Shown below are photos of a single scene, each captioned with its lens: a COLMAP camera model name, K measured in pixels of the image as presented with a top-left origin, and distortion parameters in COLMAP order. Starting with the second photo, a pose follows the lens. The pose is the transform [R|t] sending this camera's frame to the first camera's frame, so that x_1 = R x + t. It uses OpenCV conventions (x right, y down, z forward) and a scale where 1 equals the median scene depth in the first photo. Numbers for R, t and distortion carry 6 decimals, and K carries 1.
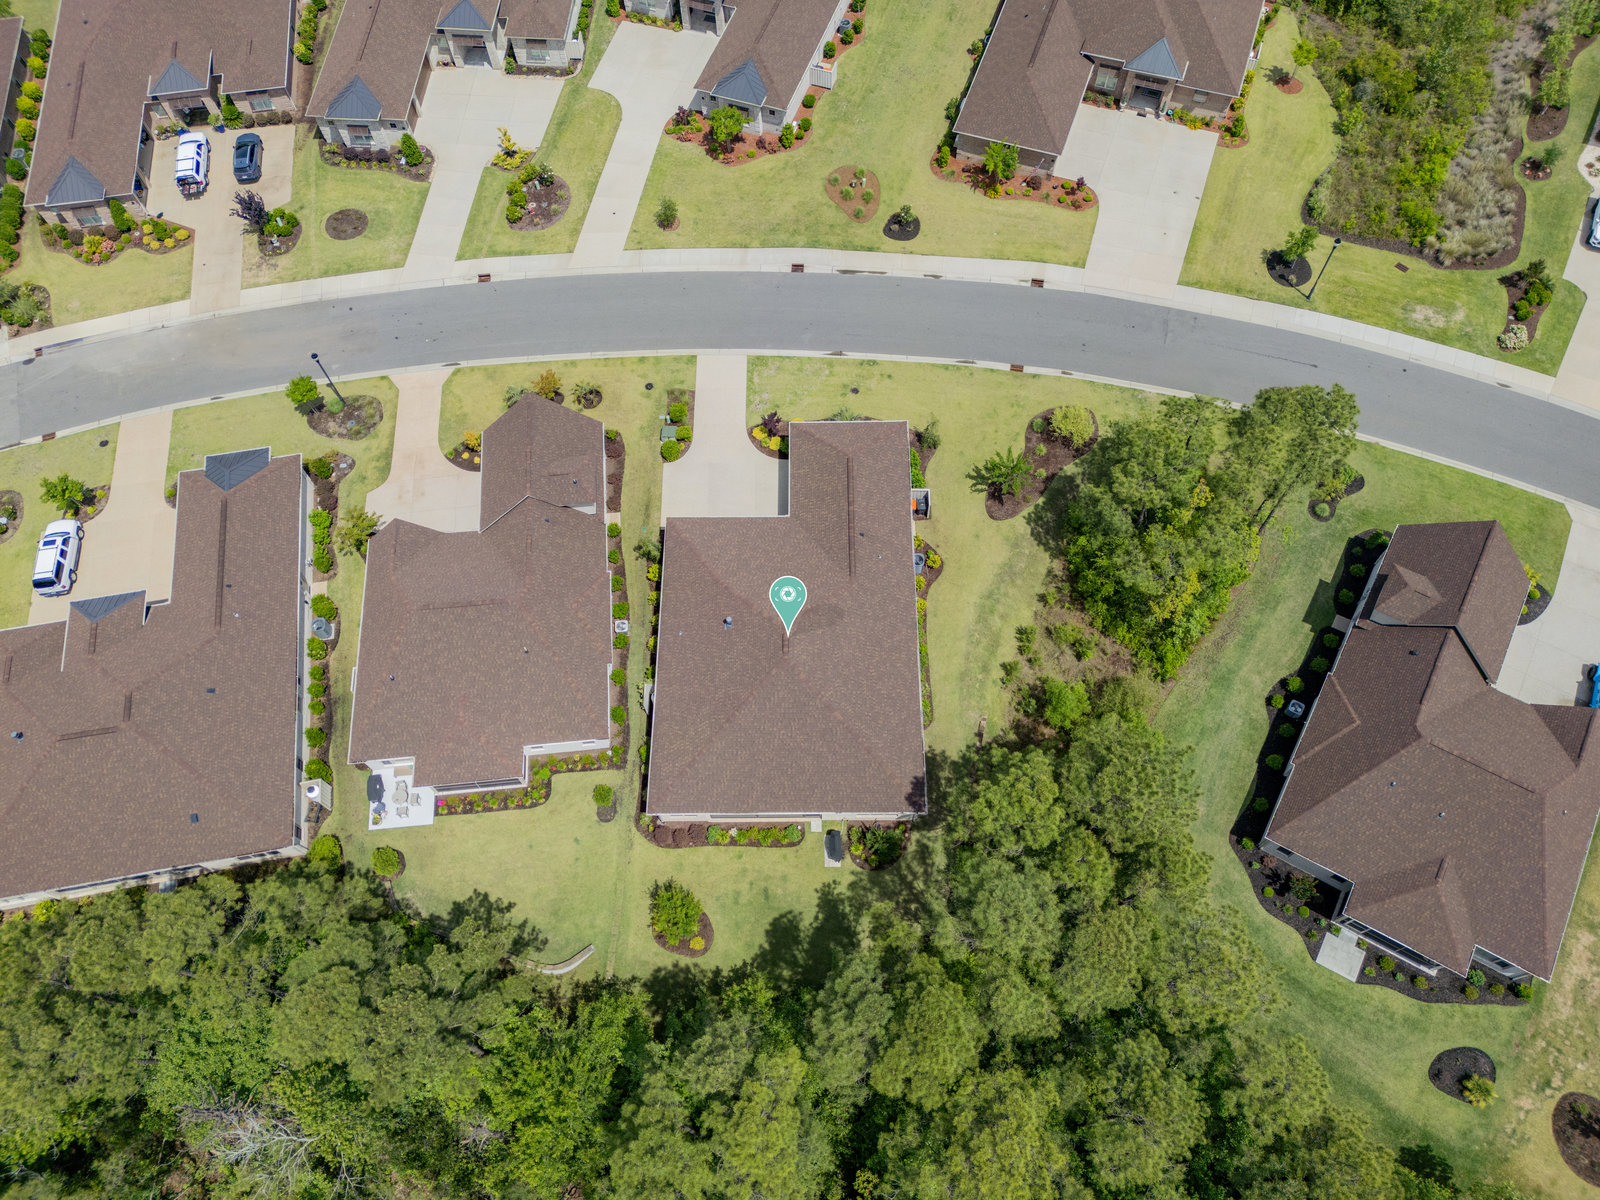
lens RADIAL K [[1166.2, 0, 800.0], [0, 1166.2, 600.0], [0, 0, 1]] dist [0.068372, -0.064033]
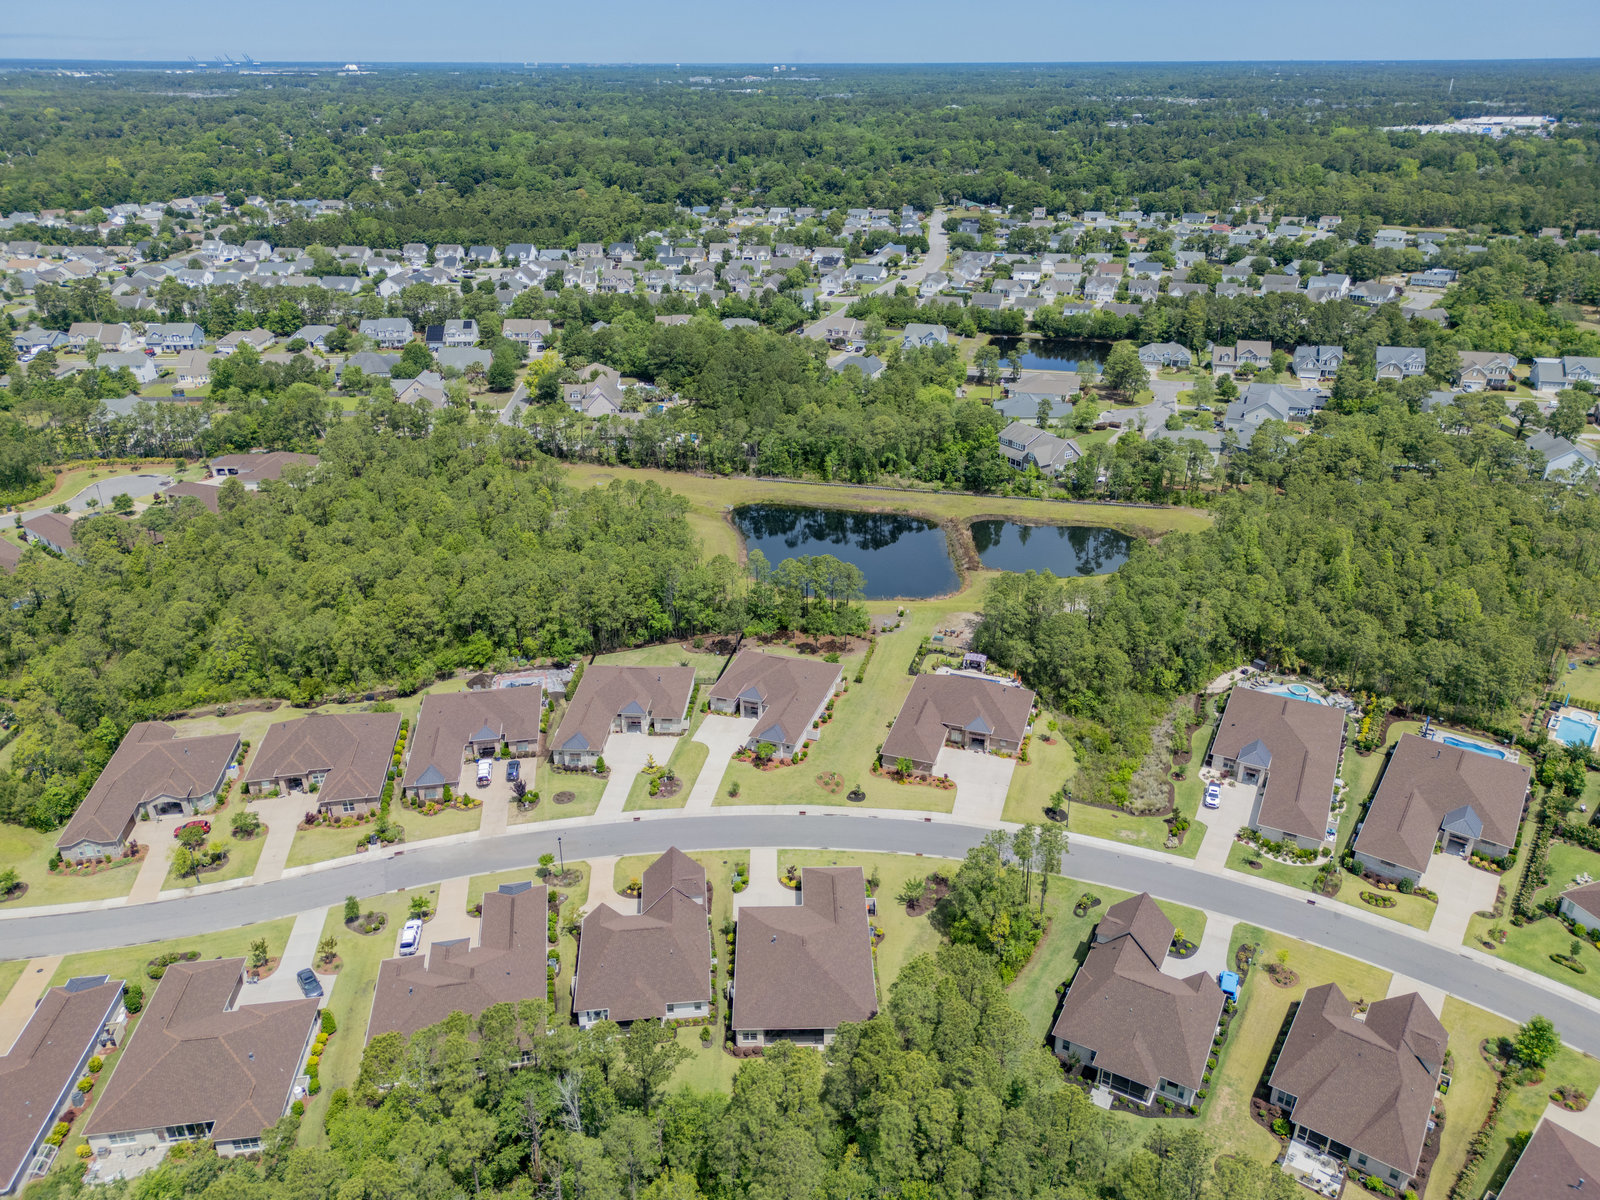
lens RADIAL K [[1129.5, 0, 802.6], [0, 1129.5, 597.0], [0, 0, 1]] dist [0.064021, -0.054916]
pose [[0.999606, 0.009074, 0.026559, -0.053128], [0.009243, 0.787076, -0.616786, 0.568020], [-0.026501, 0.616789, 0.786682, -0.656815]]
